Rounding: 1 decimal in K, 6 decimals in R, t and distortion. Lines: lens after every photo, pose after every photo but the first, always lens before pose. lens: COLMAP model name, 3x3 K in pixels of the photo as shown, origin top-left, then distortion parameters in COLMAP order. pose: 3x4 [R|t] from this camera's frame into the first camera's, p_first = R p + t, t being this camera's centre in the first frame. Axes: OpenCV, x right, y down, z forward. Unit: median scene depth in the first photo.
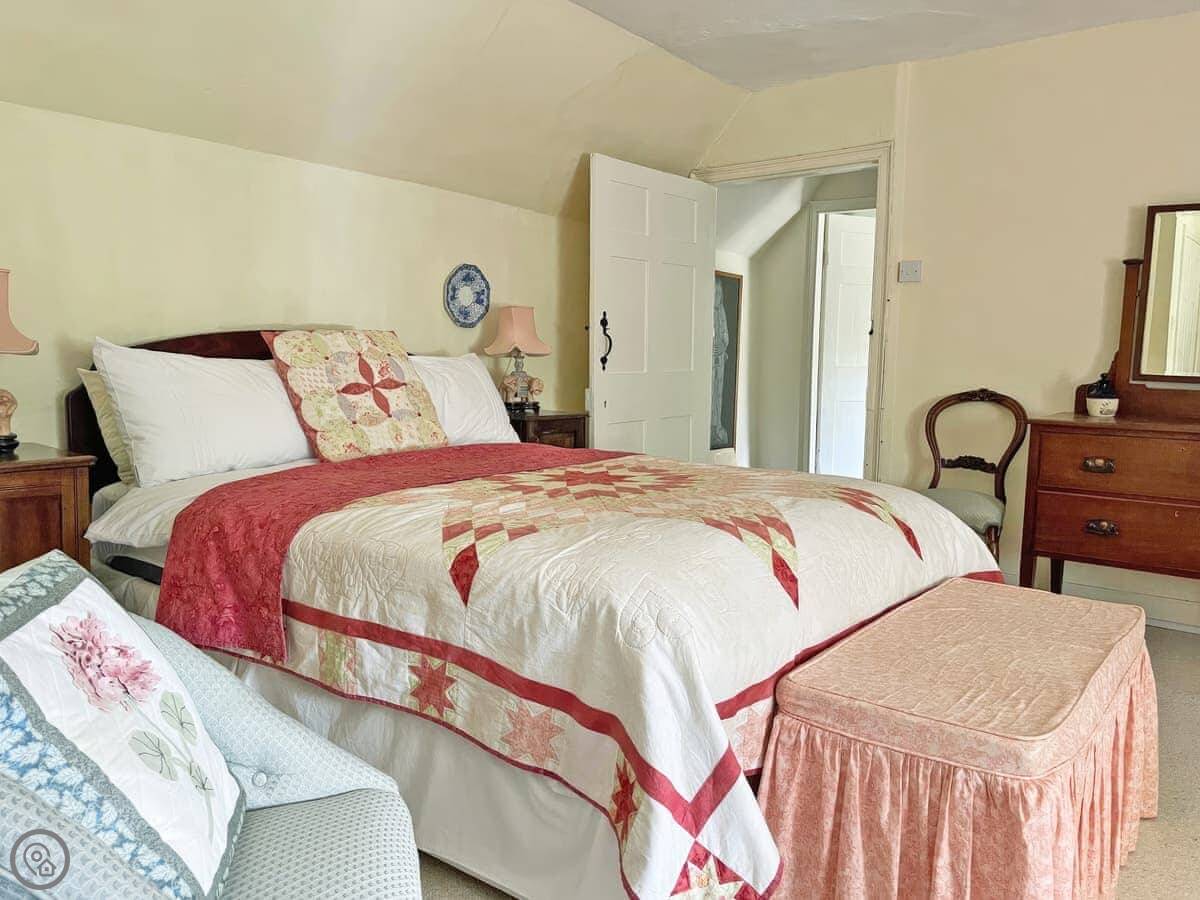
lens RADIAL K [[889.6, 0, 612.2], [0, 889.6, 472.3], [0, 0, 1]] dist [0.067076, -0.071794]
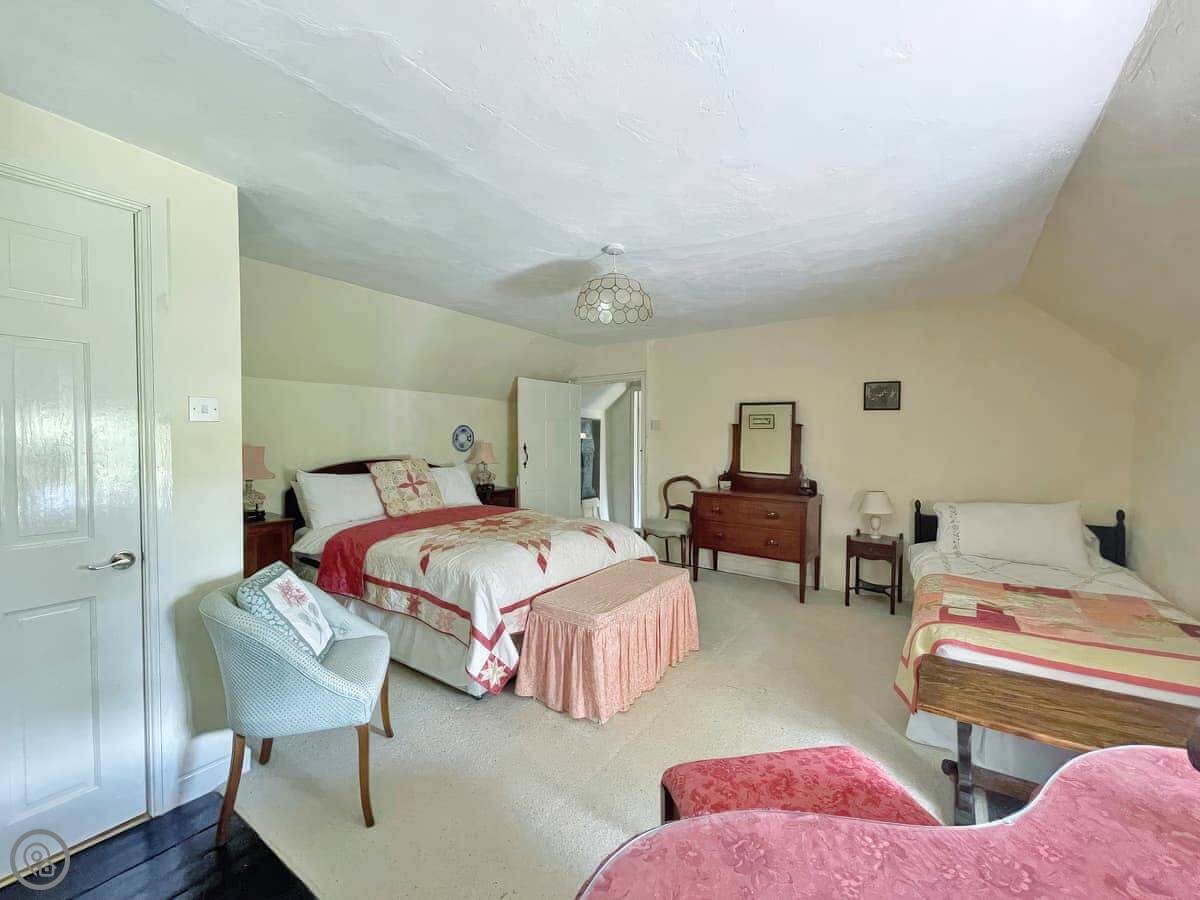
lens RADIAL K [[488.3, 0, 606.7], [0, 488.3, 450.9], [0, 0, 1]] dist [-0.001490, -0.000380]
pose [[0.999139, -0.013115, 0.039350, 0.326575], [0.016873, 0.995165, -0.096755, -0.076306], [-0.037891, 0.097336, 0.994530, -0.545151]]
